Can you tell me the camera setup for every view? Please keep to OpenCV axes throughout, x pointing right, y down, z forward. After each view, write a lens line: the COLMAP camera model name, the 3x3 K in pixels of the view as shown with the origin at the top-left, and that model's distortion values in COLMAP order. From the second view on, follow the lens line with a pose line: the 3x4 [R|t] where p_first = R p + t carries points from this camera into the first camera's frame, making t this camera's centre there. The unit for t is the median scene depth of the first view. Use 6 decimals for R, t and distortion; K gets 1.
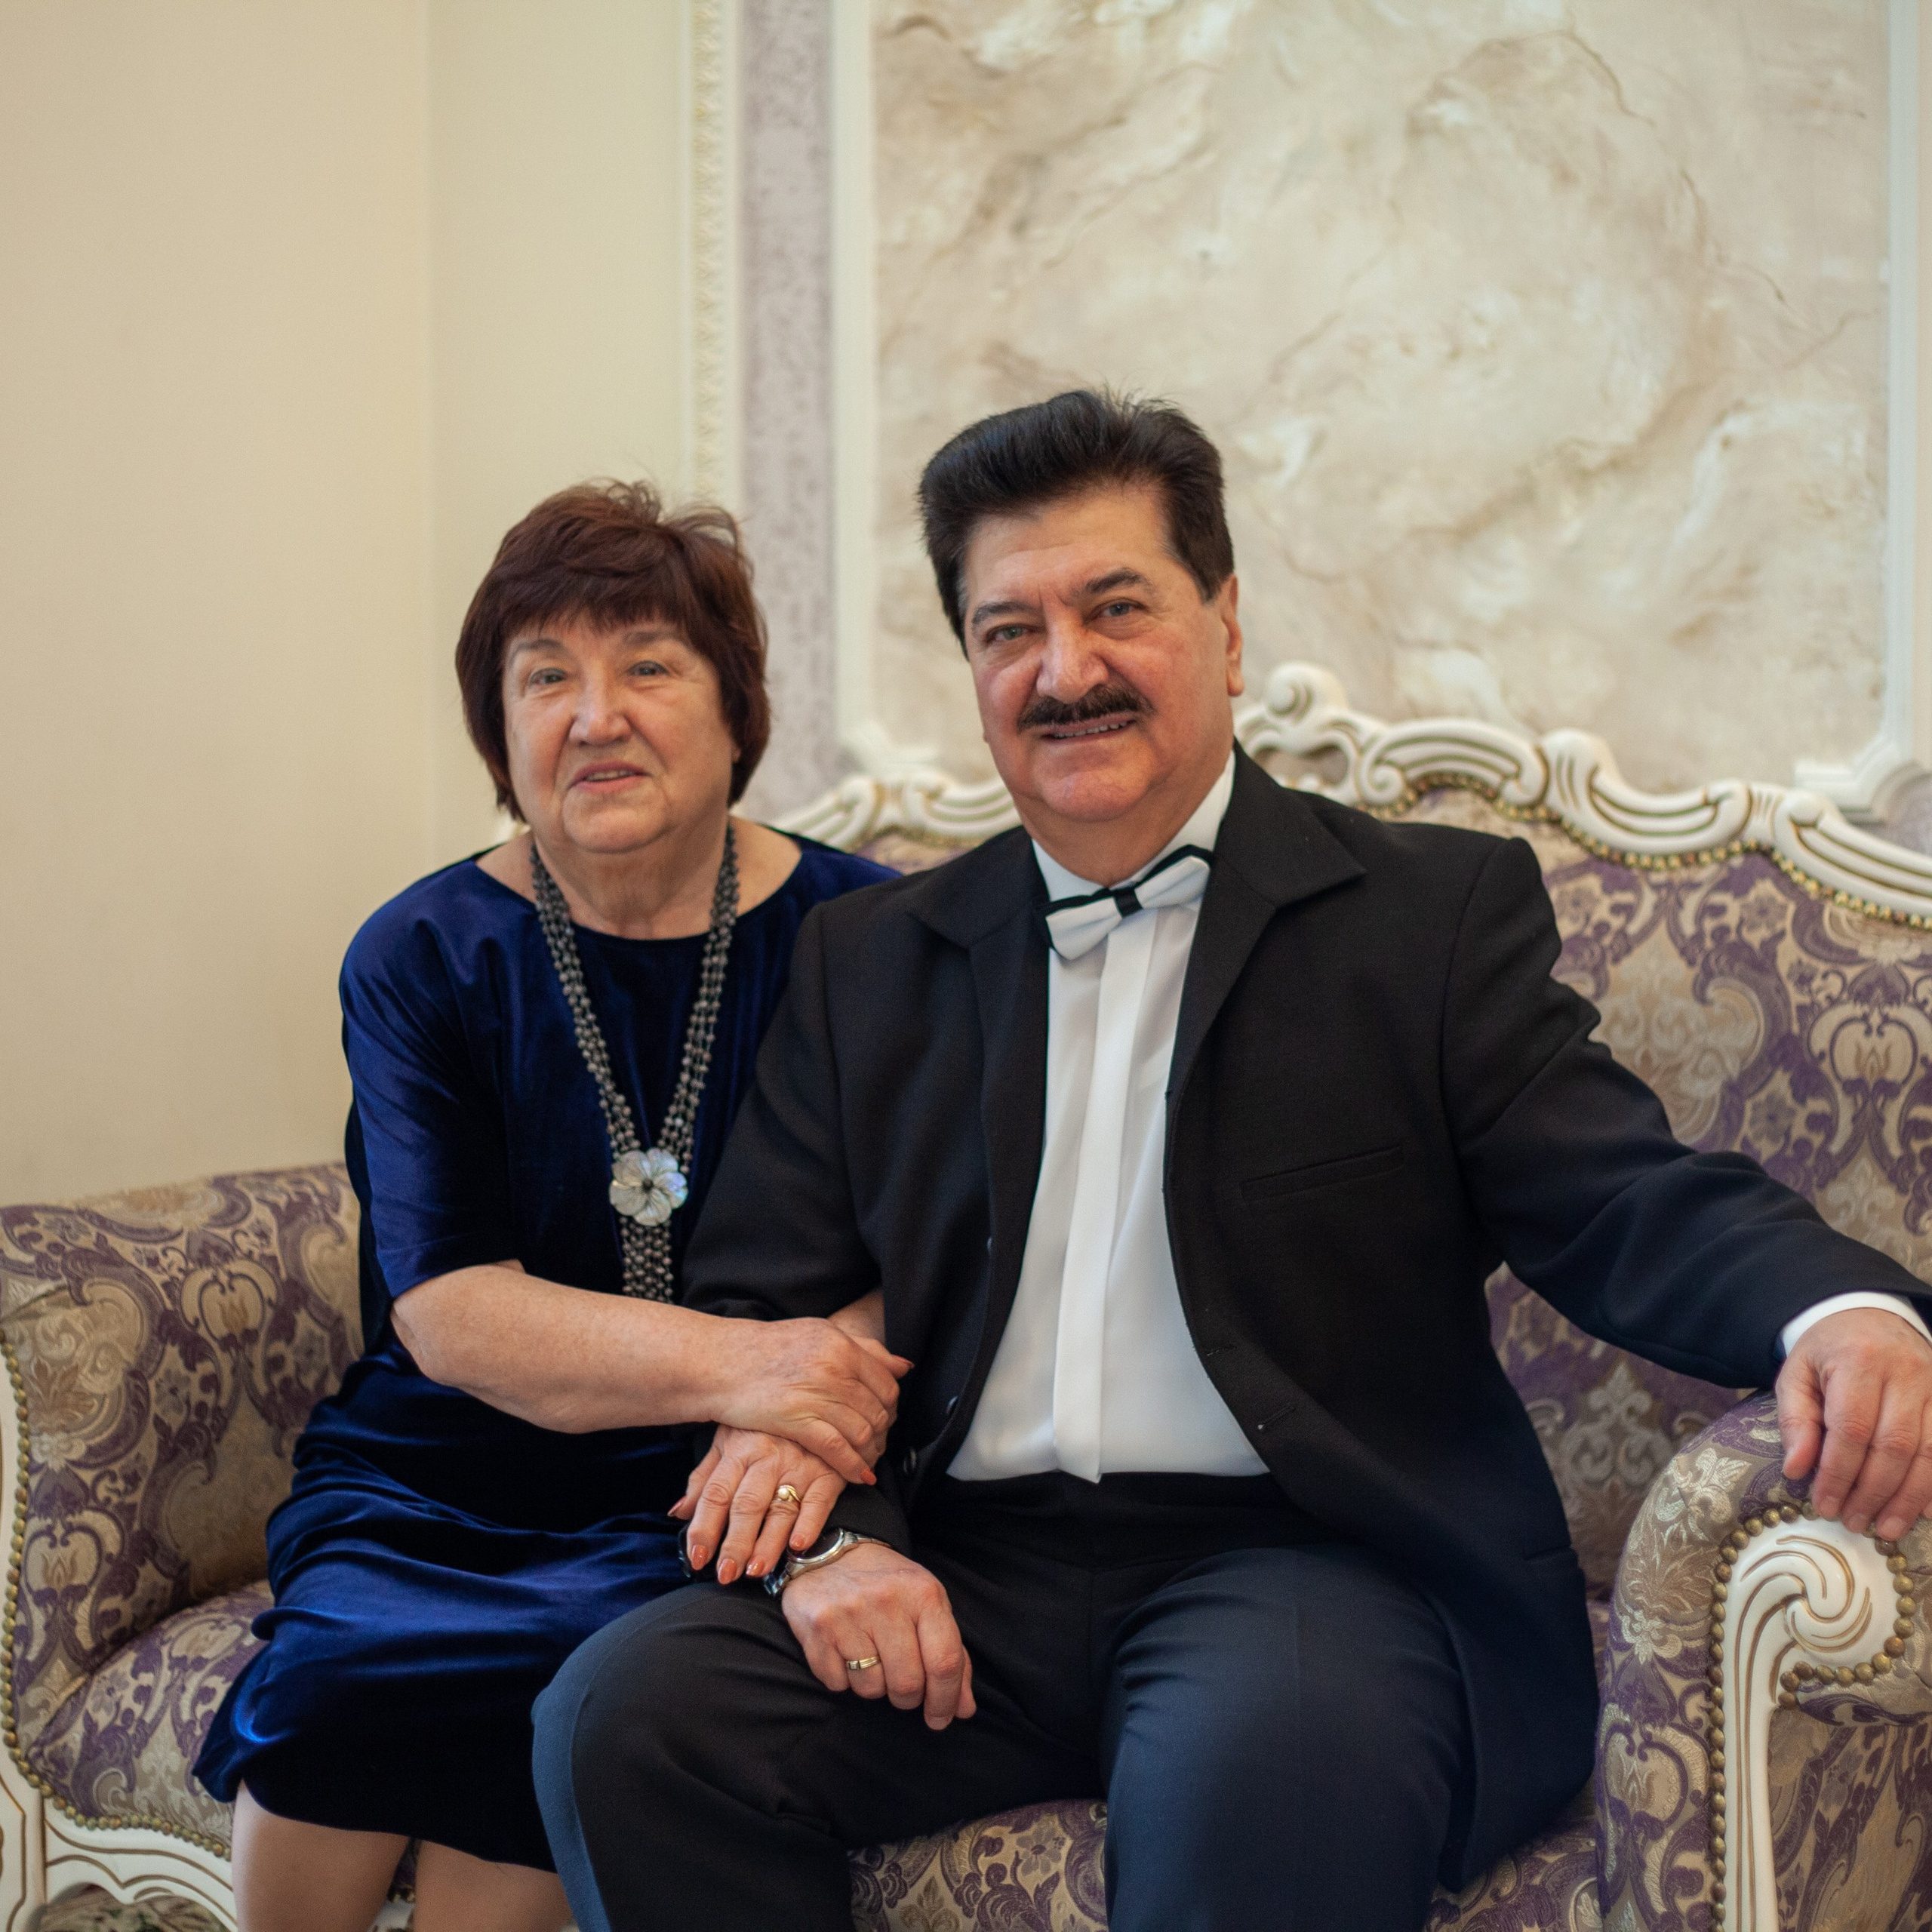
lens RADIAL K [[4195.1, 0, 966.0], [0, 4195.1, 966.0], [0, 0, 1]] dist [-0.054981, -0.495975]
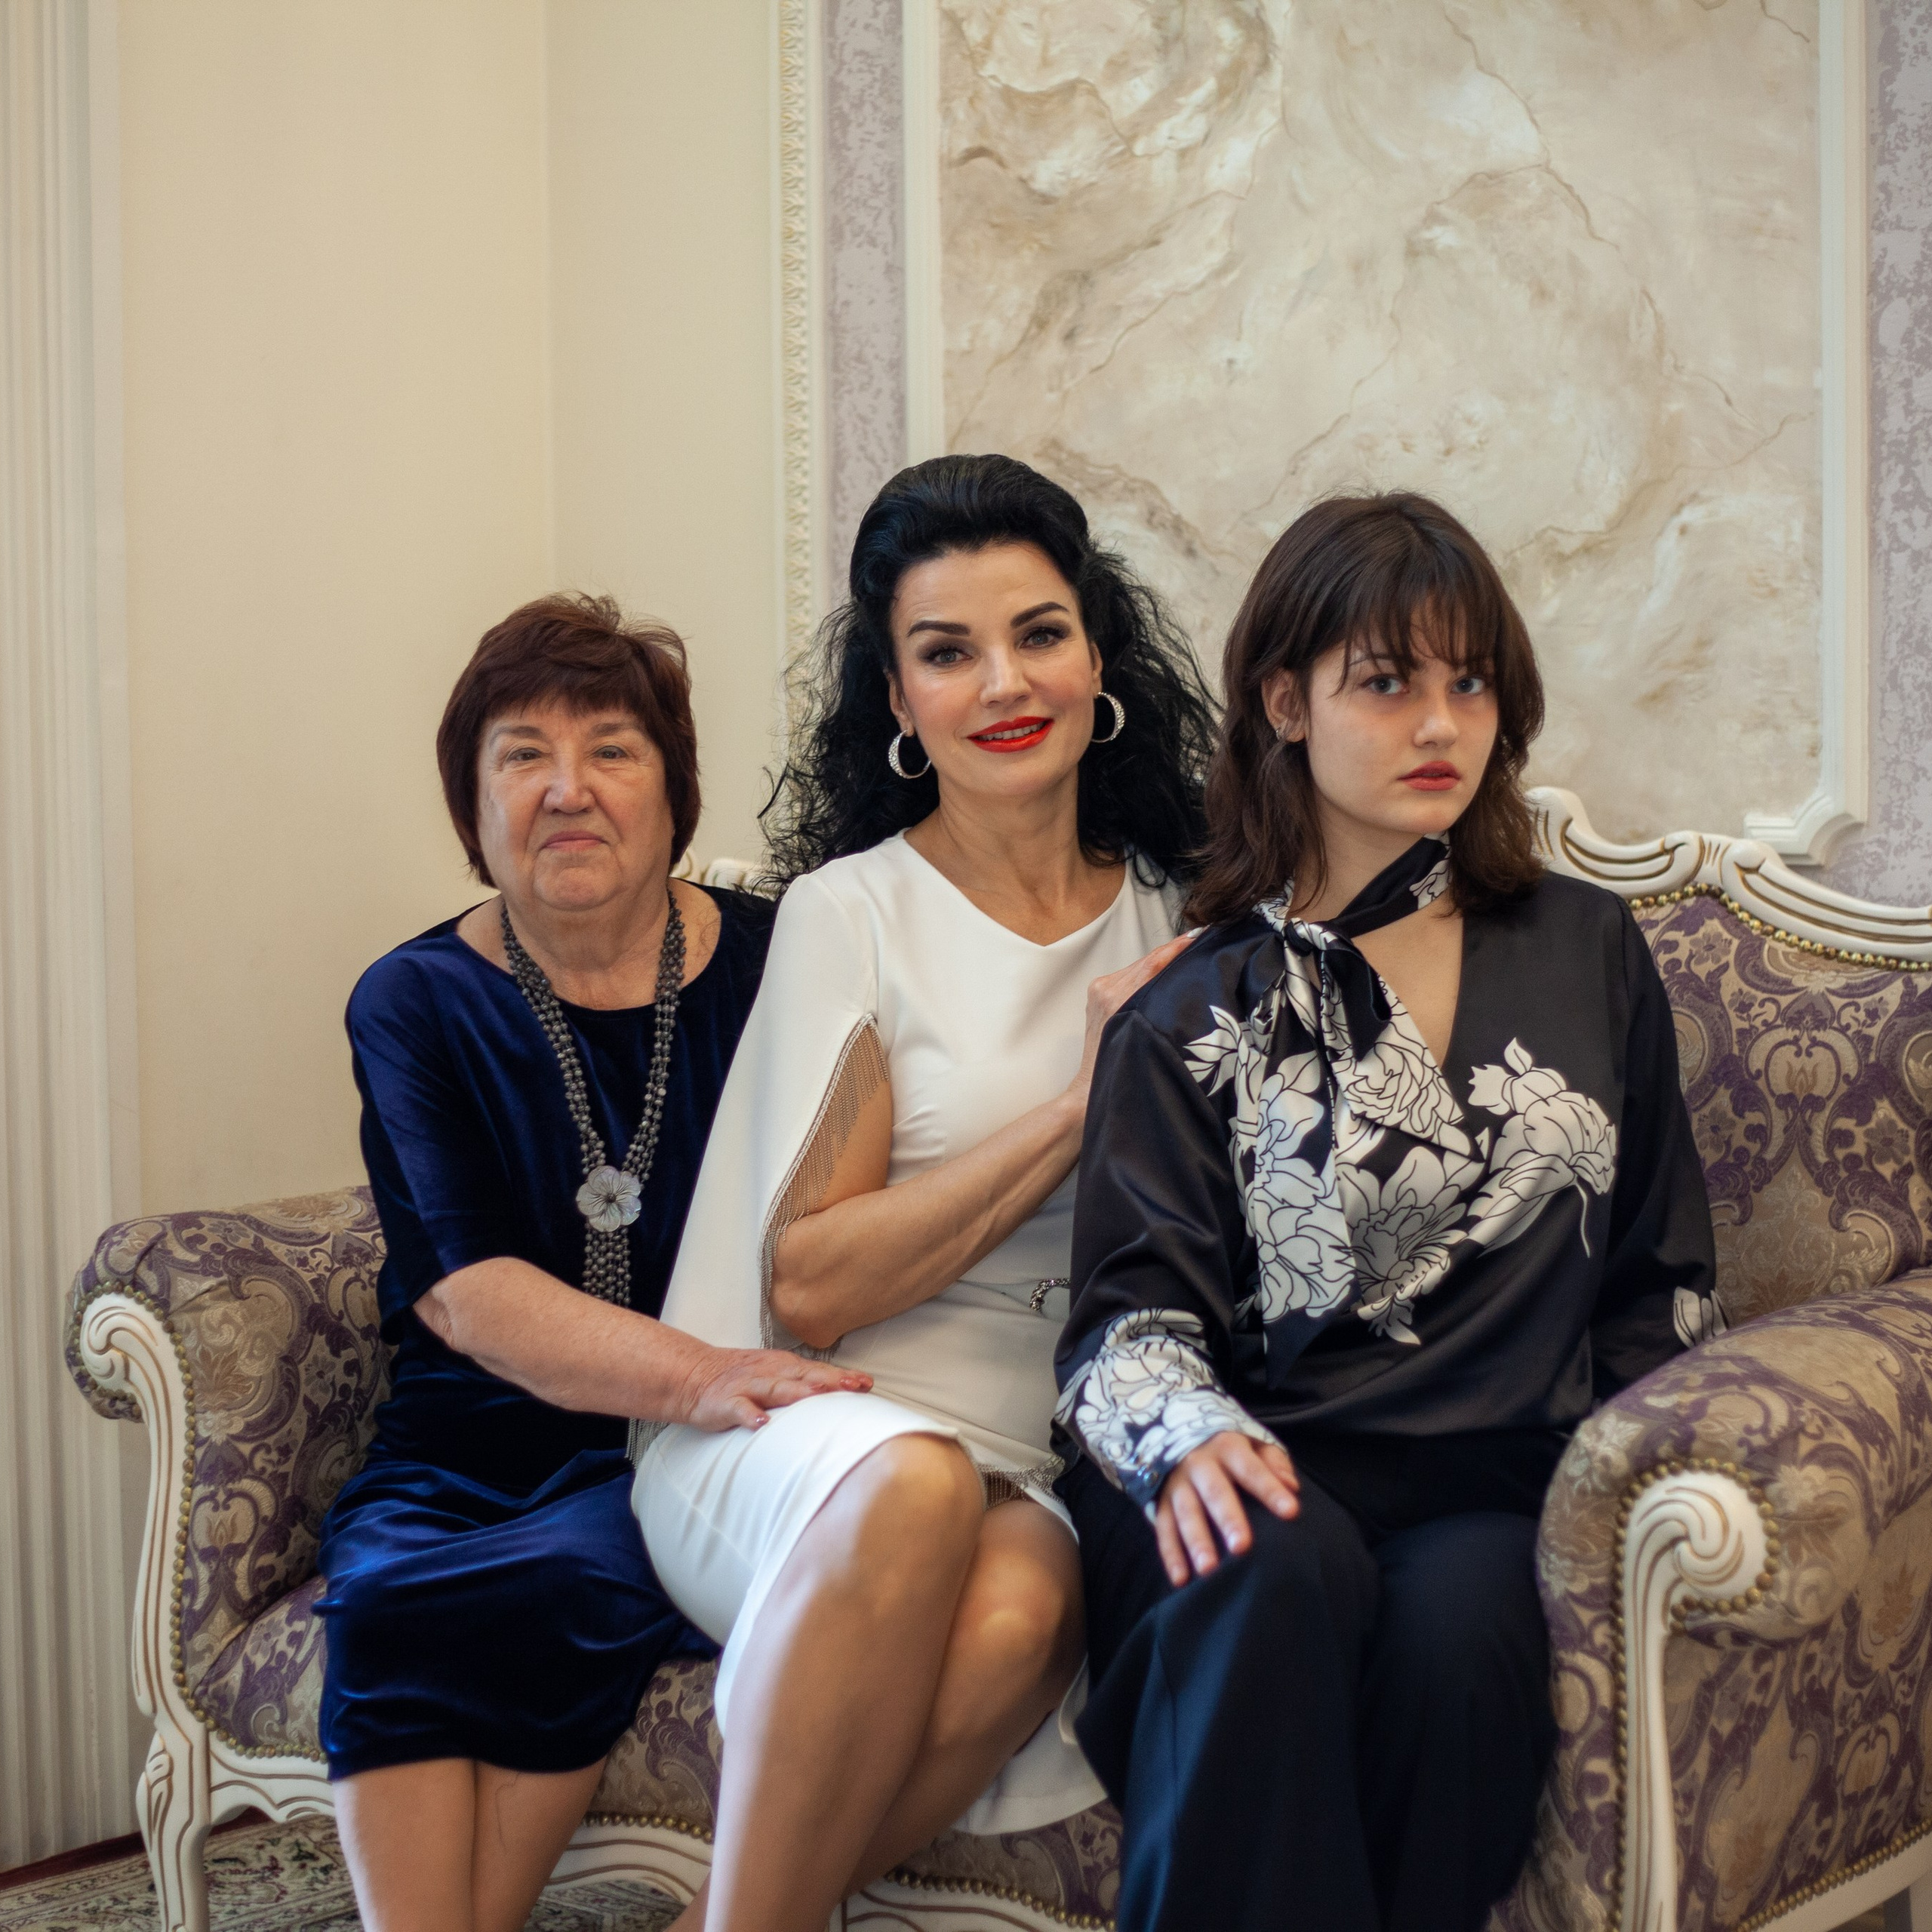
lens RADIAL K [[4106.2, 0, 966.0], [0, 4106.2, 966.0], [0, 0, 1]] dist [-0.109887, 0.045470]
pose [[0.999221, -0.006256, -0.038977, 0.031636], [0.006143, 0.999977, -0.003012, -0.005653], [0.038995, 0.002770, 0.999236, -0.113406]]
